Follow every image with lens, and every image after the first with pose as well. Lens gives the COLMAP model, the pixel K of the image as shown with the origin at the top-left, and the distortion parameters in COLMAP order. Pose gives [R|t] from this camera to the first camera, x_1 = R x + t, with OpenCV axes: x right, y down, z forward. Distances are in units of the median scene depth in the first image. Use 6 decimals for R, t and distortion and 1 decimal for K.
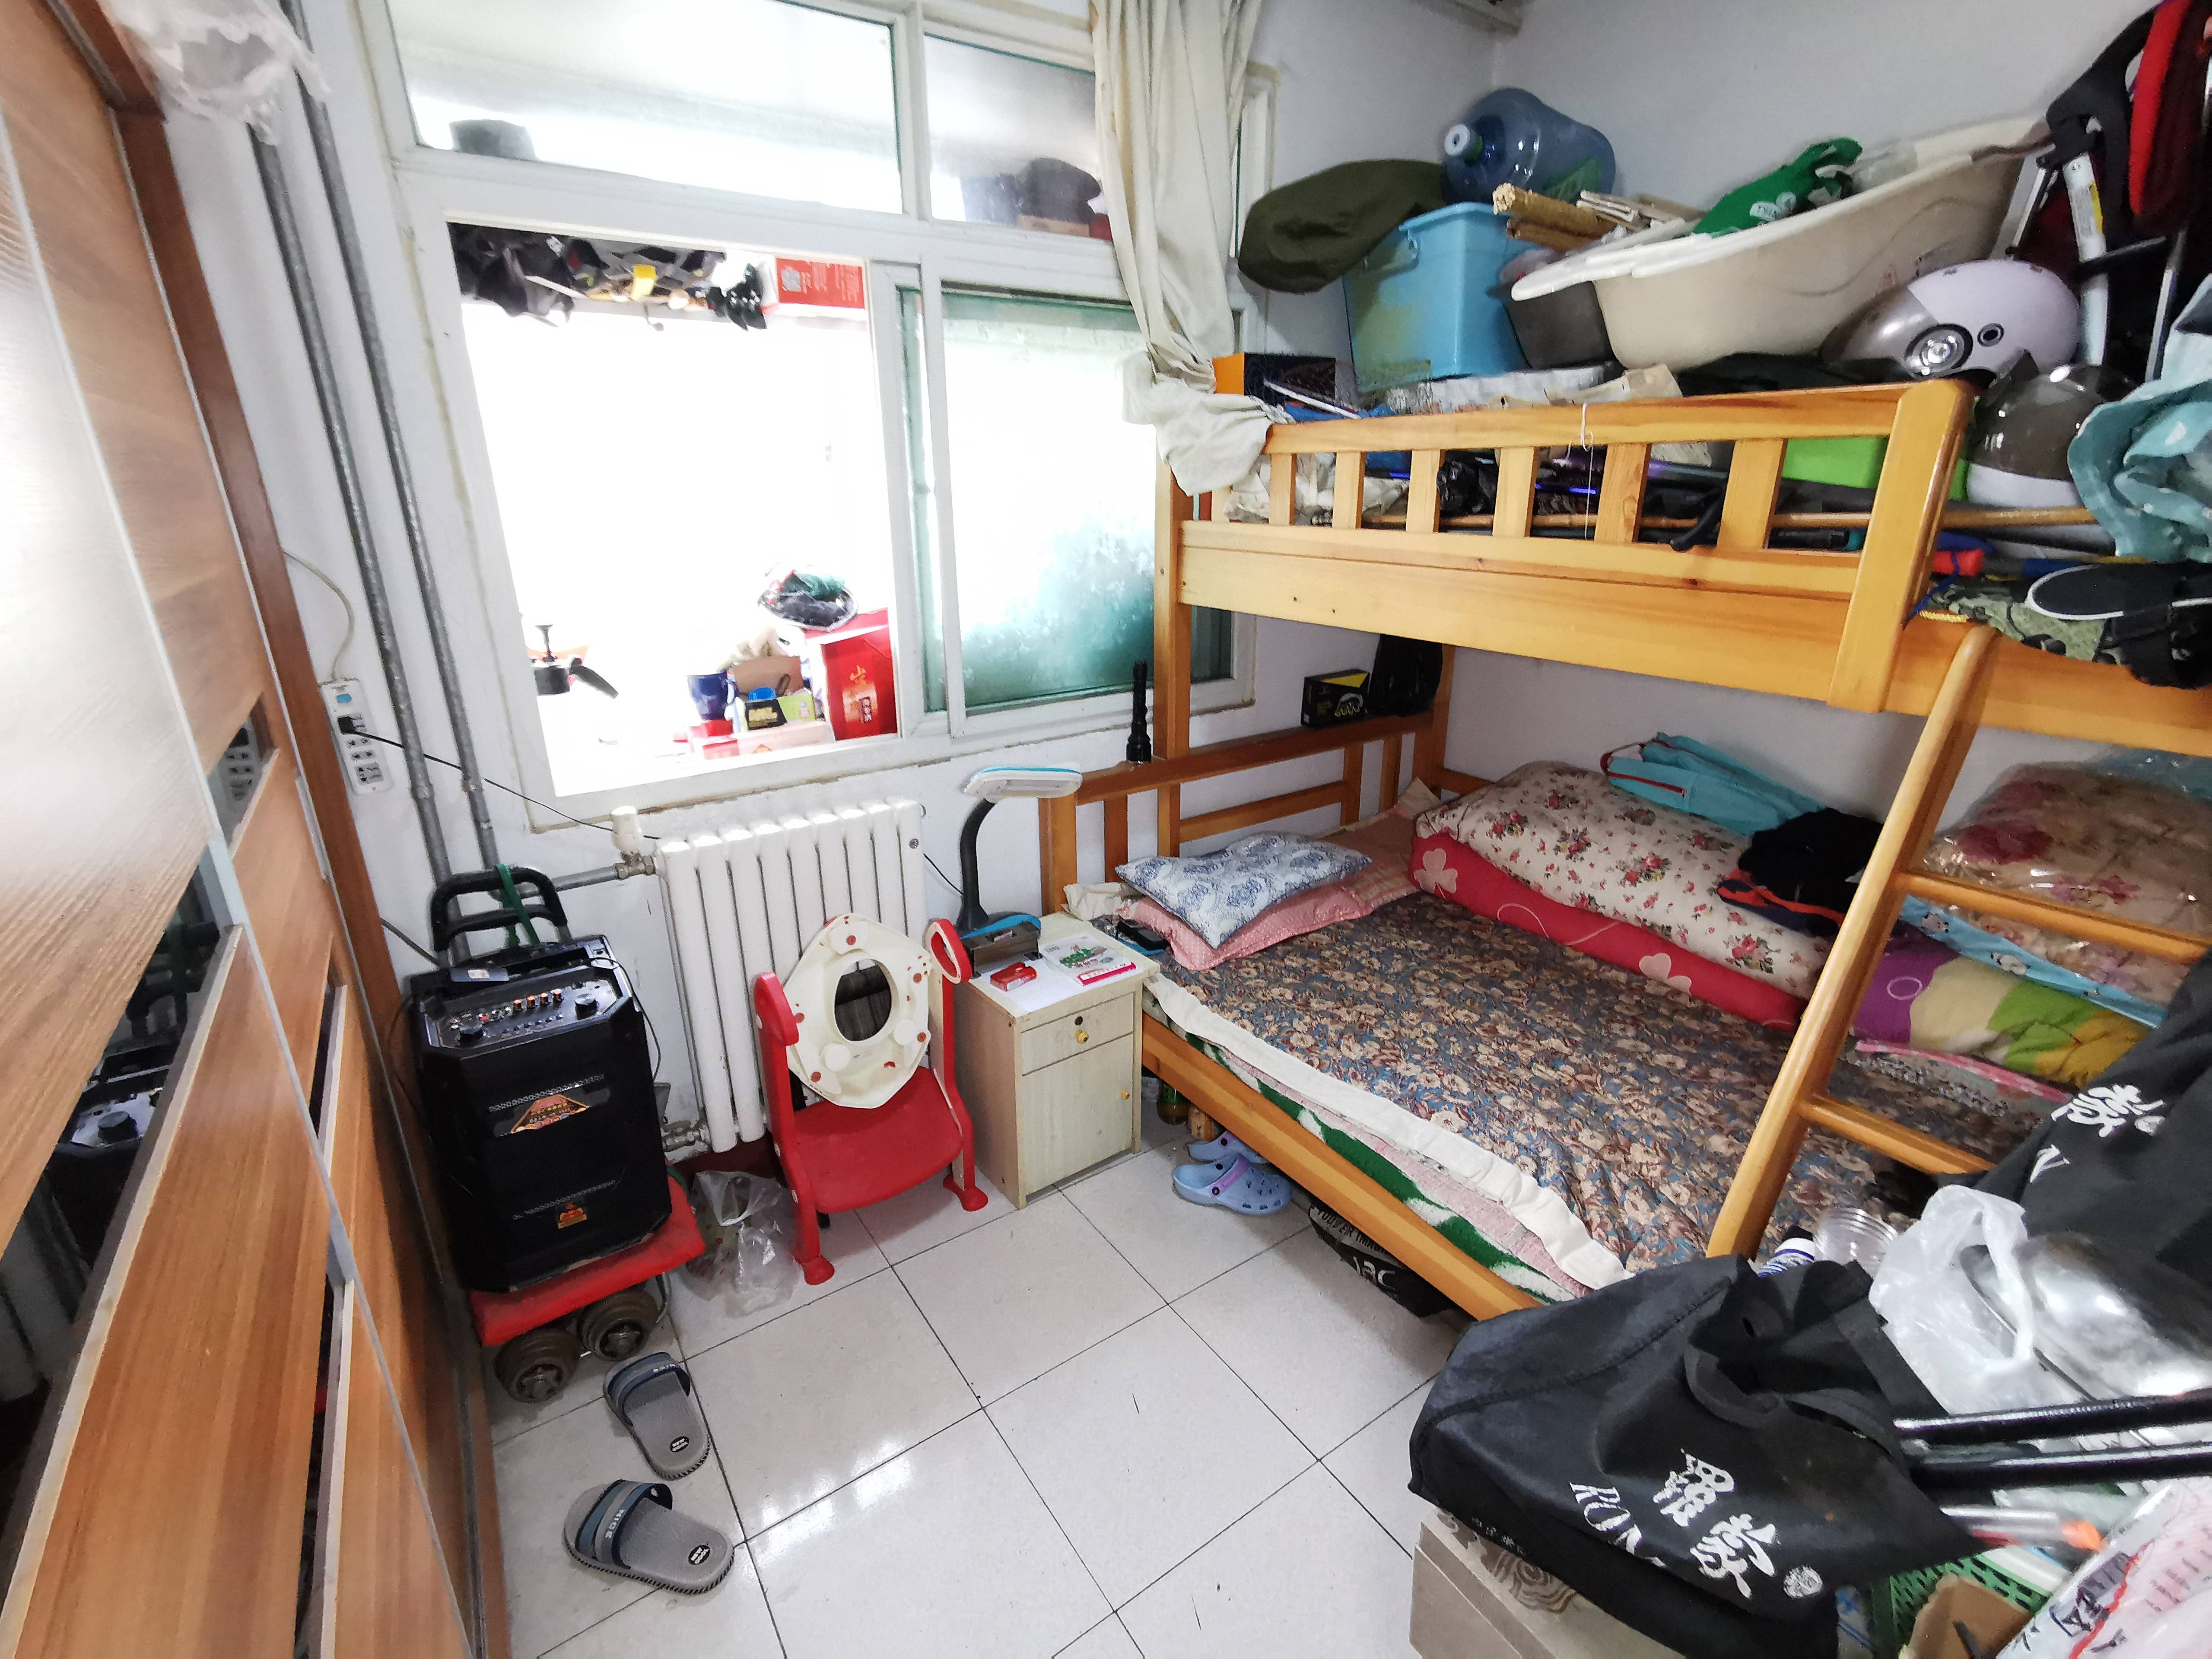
lens RADIAL K [[1014.4, 0, 1113.2], [0, 1014.4, 827.2], [0, 0, 1]] dist [0.001028, 0.000072]
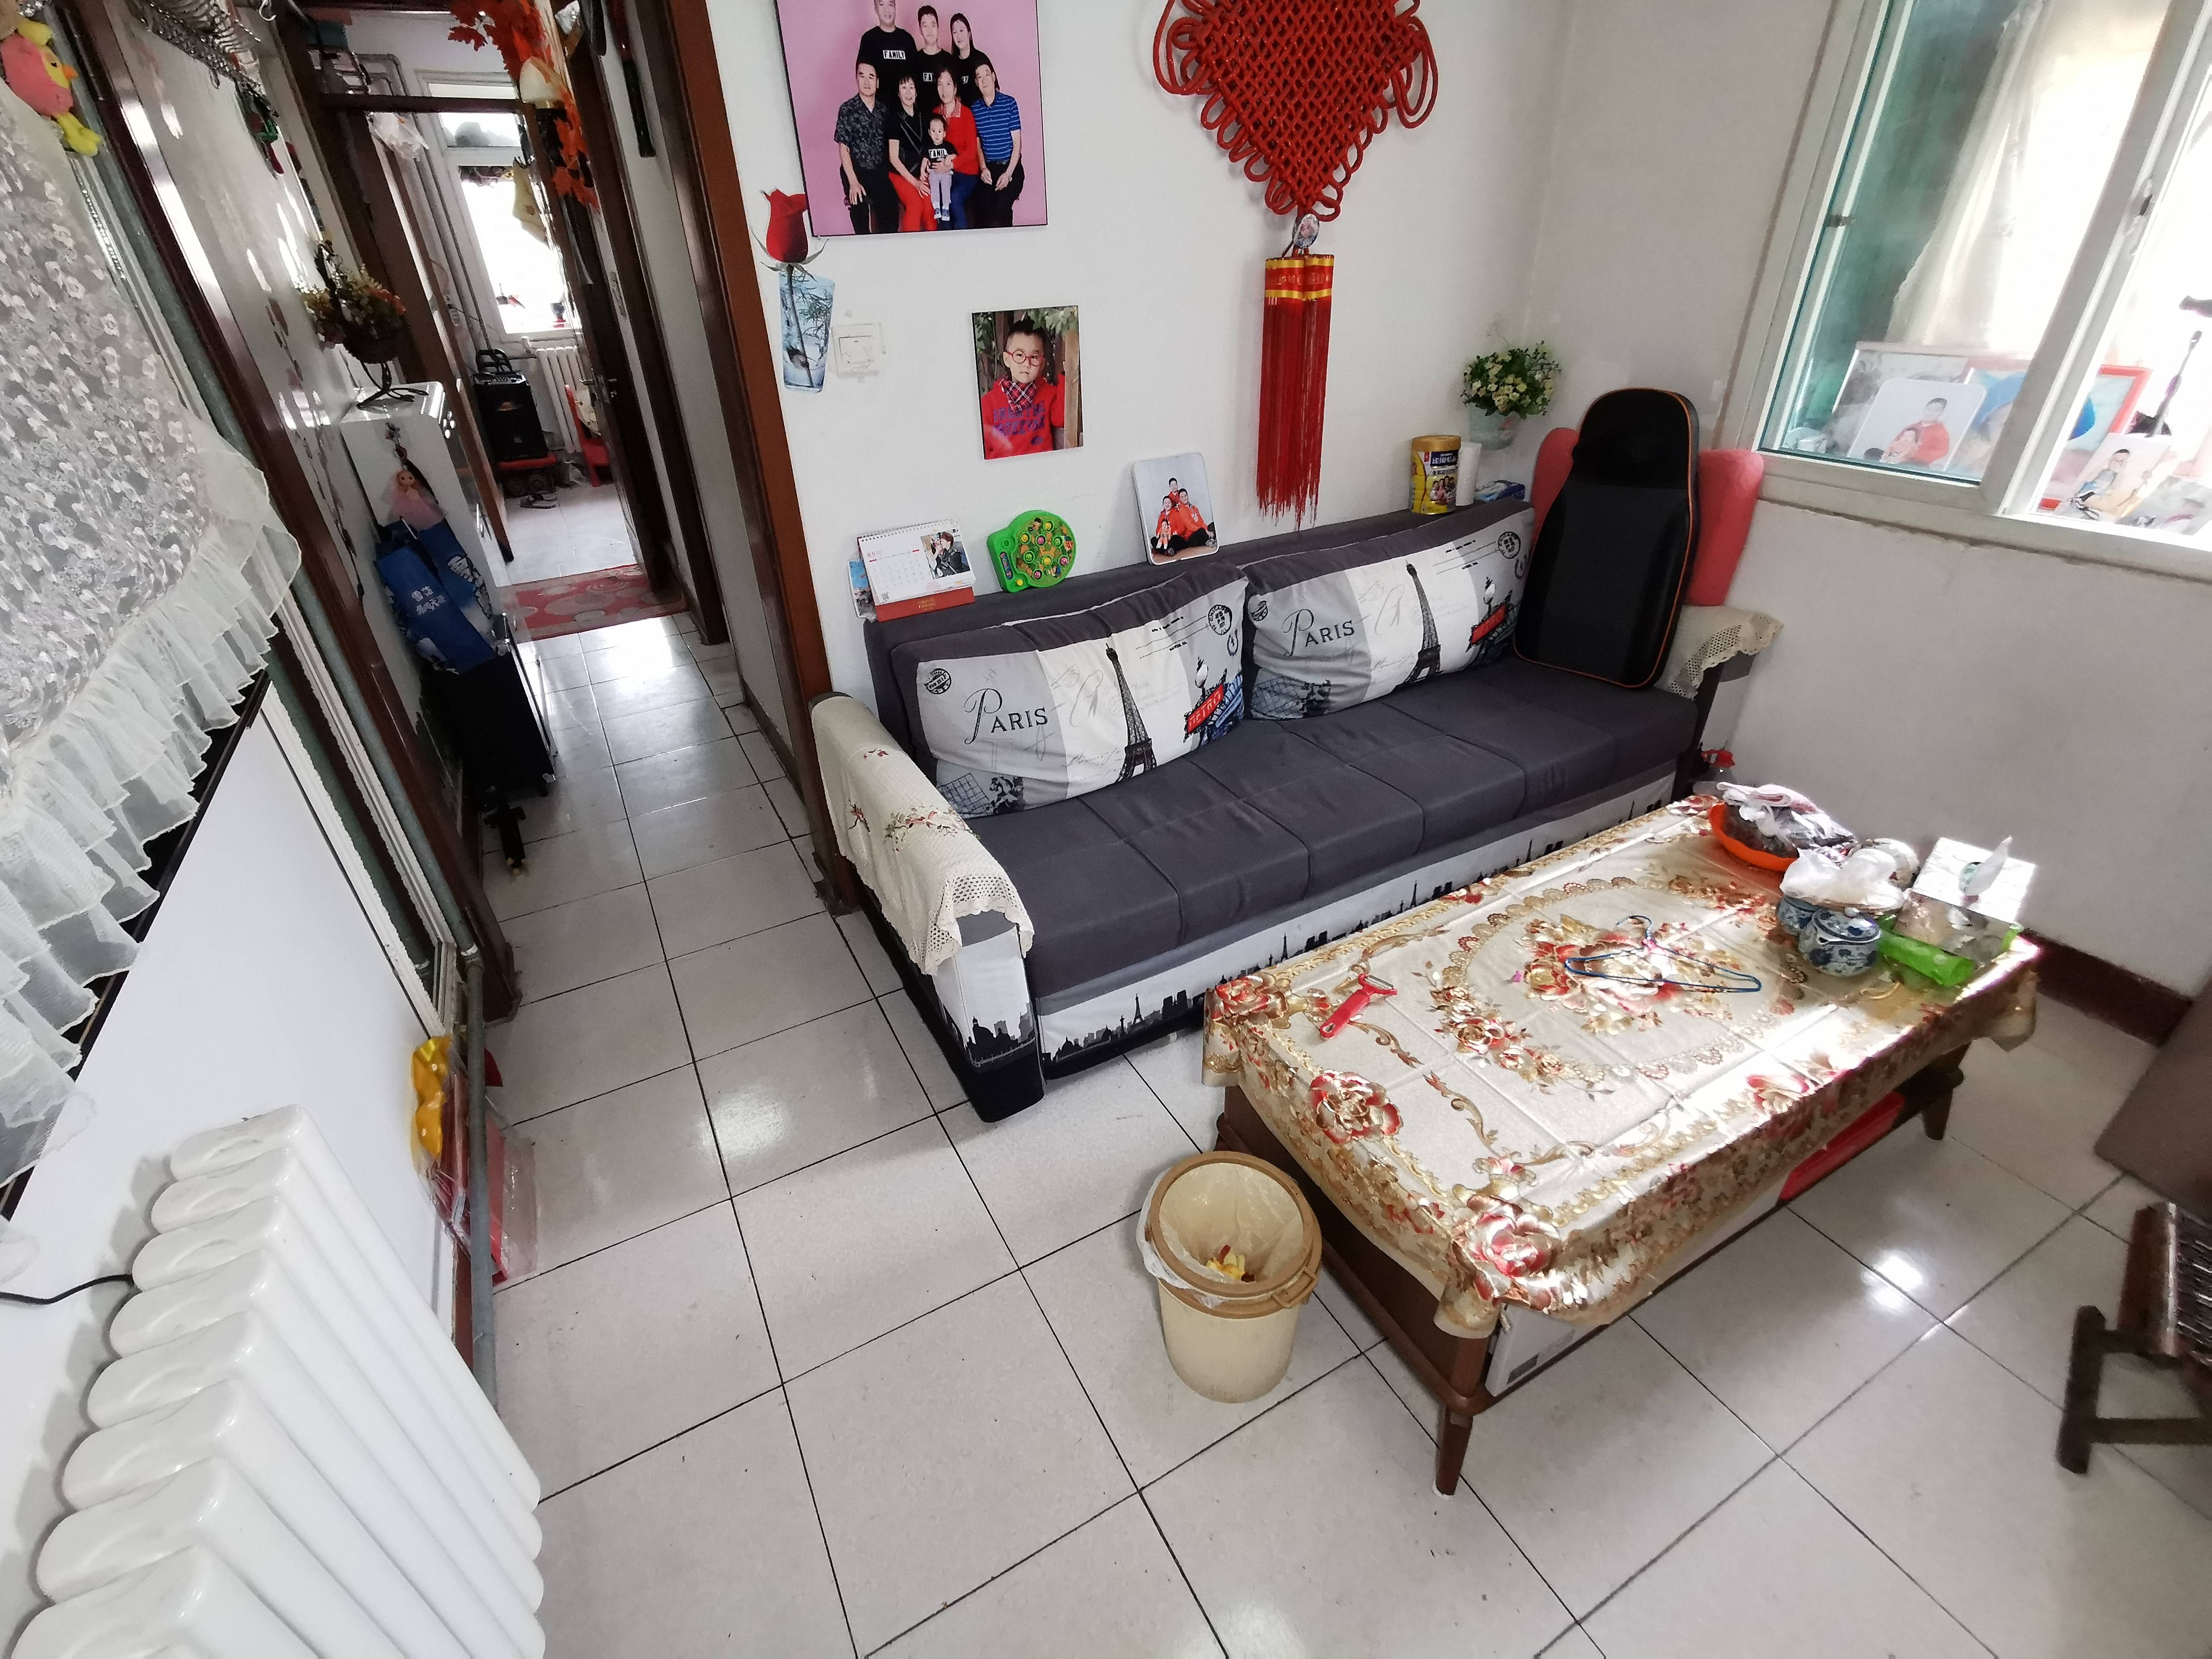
lens RADIAL K [[1014.4, 0, 1103.1], [0, 1014.4, 833.5], [0, 0, 1]] dist [0.001028, 0.000072]
pose [[0.994053, 0.037425, -0.102260, 2.192735], [-0.014631, 0.976472, 0.215149, 0.982755], [0.107906, -0.212374, 0.971213, -2.920661]]
